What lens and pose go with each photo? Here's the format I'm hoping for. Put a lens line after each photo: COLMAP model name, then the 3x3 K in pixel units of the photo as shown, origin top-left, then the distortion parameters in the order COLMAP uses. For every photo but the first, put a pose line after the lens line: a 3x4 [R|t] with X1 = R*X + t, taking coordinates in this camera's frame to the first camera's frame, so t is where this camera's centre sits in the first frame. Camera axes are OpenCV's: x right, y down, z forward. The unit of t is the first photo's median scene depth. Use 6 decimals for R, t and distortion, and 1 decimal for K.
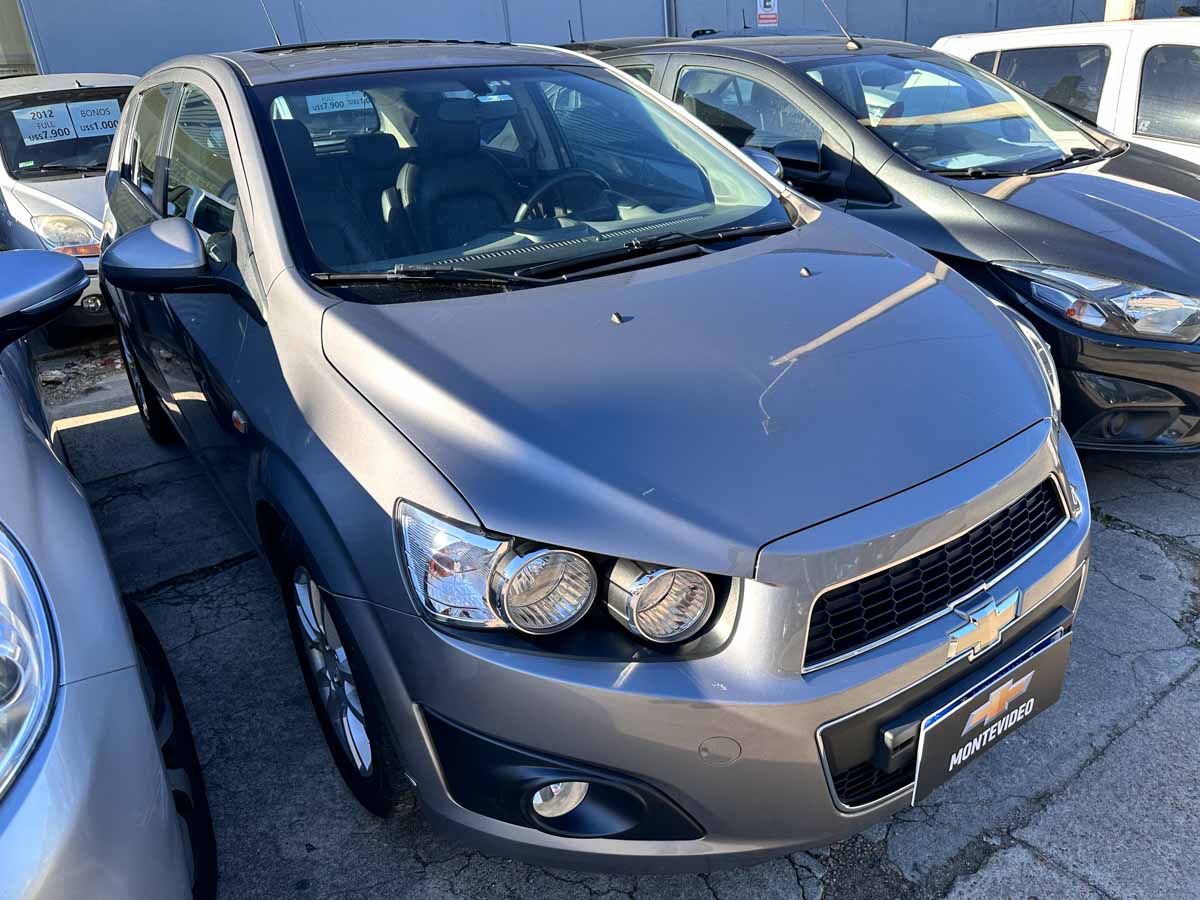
lens RADIAL K [[831.5, 0, 596.0], [0, 831.5, 449.0], [0, 0, 1]] dist [0.003282, -0.010076]
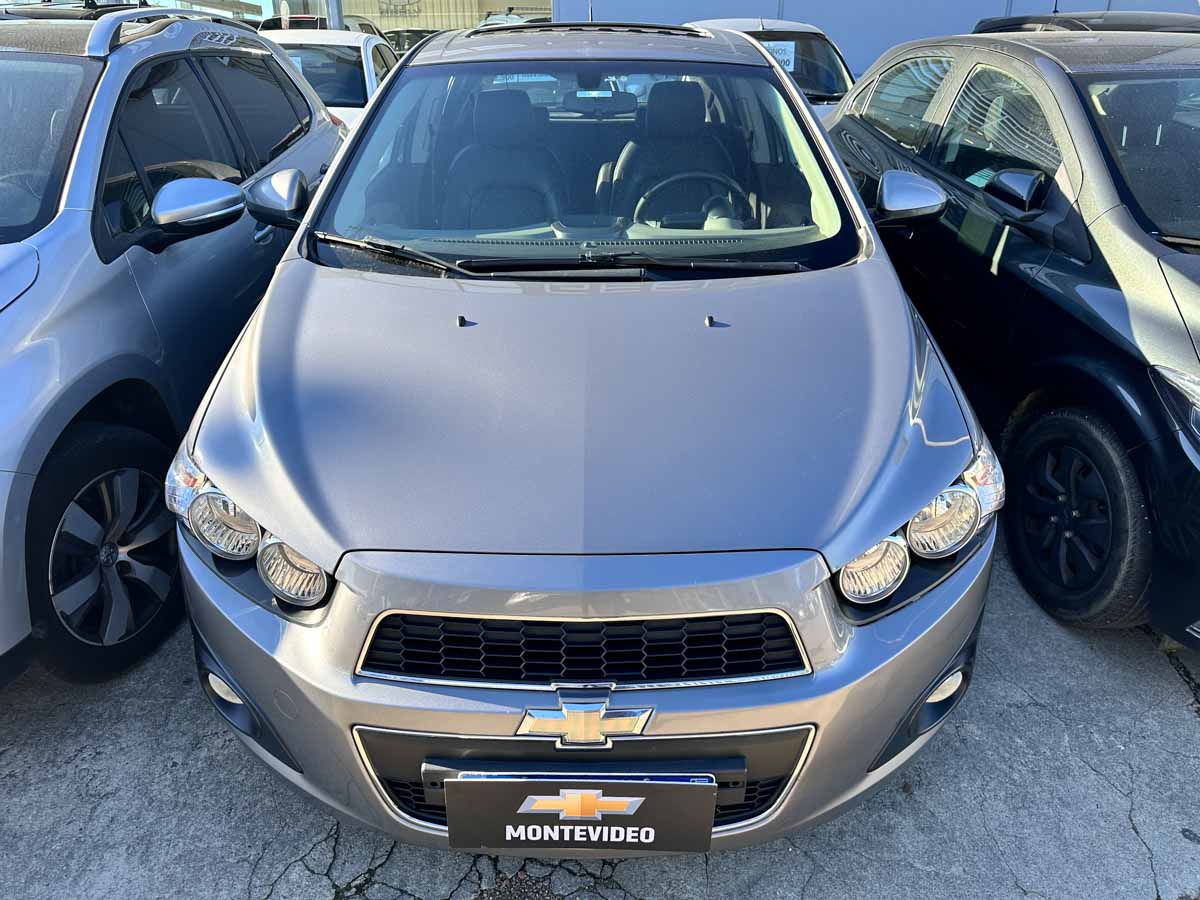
lens RADIAL K [[831.5, 0, 596.0], [0, 831.5, 449.0], [0, 0, 1]] dist [0.003282, -0.010076]
pose [[0.828226, 0.296253, -0.475685, 0.664059], [-0.271829, 0.954673, 0.121275, -0.160801], [0.490052, 0.028862, 0.871215, 0.136764]]
